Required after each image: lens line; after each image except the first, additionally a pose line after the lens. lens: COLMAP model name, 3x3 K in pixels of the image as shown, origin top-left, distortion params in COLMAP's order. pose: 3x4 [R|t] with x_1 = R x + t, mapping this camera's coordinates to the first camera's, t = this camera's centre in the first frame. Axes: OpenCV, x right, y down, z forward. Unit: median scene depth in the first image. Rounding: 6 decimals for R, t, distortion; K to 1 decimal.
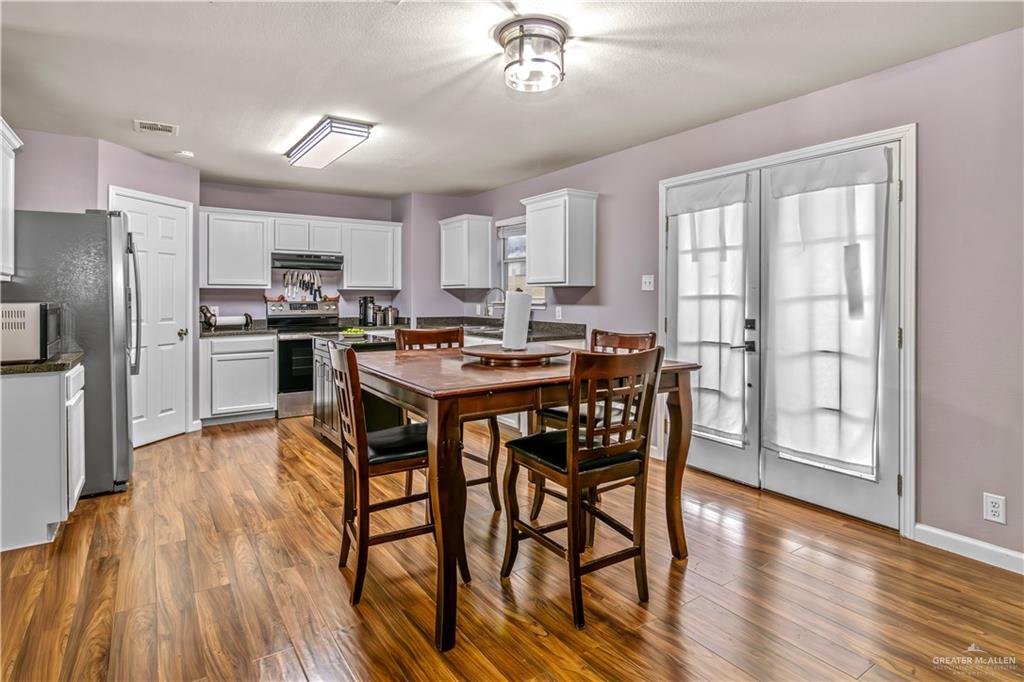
lens RADIAL K [[546.3, 0, 522.6], [0, 546.3, 298.6], [0, 0, 1]] dist [-0.006239, 0.000852]
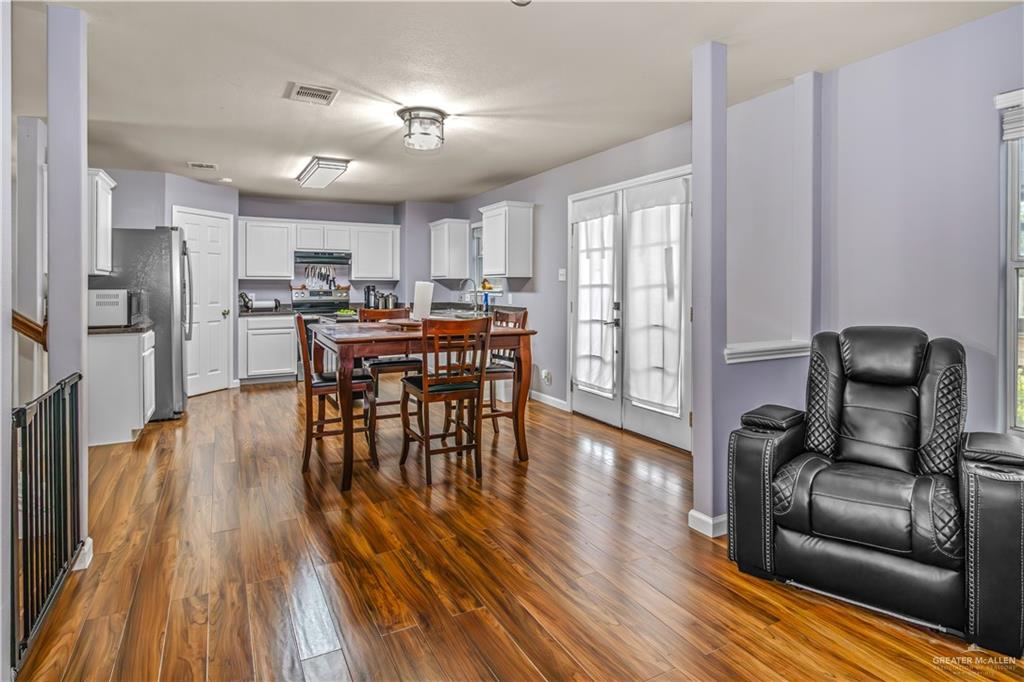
lens RADIAL K [[546.3, 0, 514.5], [0, 546.3, 288.7], [0, 0, 1]] dist [-0.006239, 0.000852]
pose [[0.994405, 0.000390, -0.105636, 0.209695], [-0.000270, 0.999999, 0.001148, 0.002057], [0.105636, -0.001113, 0.994404, -0.239547]]
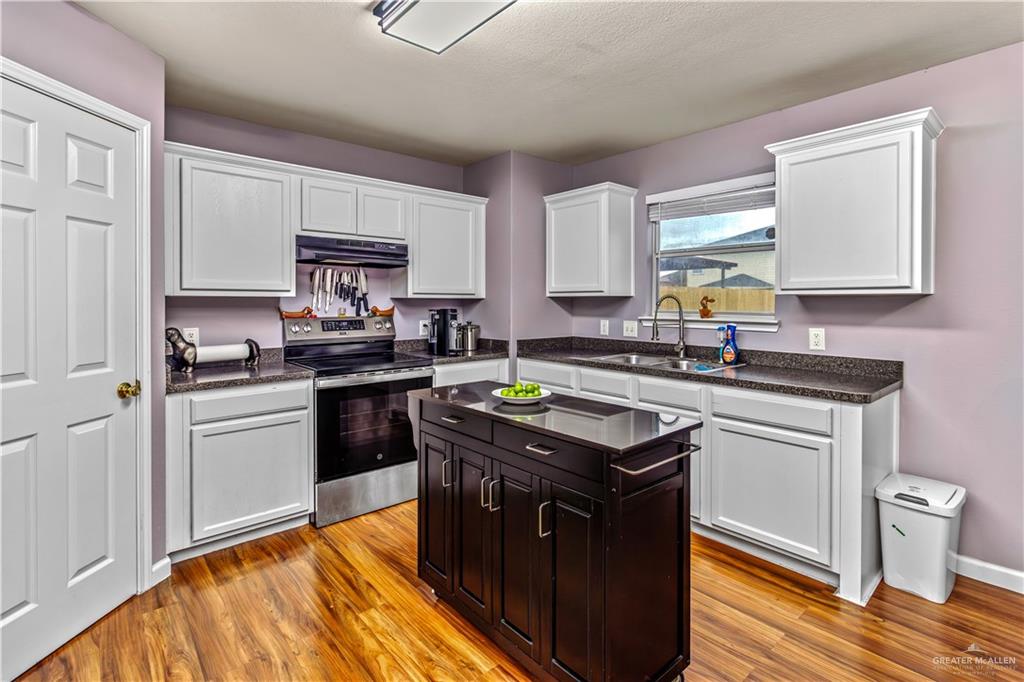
lens RADIAL K [[491.3, 0, 528.1], [0, 491.3, 305.4], [0, 0, 1]] dist [-0.000991, 0.000900]
pose [[0.992787, -0.000428, 0.119889, -0.315442], [0.000073, 0.999996, 0.002973, -0.011876], [-0.119889, -0.002943, 0.992783, 0.510847]]
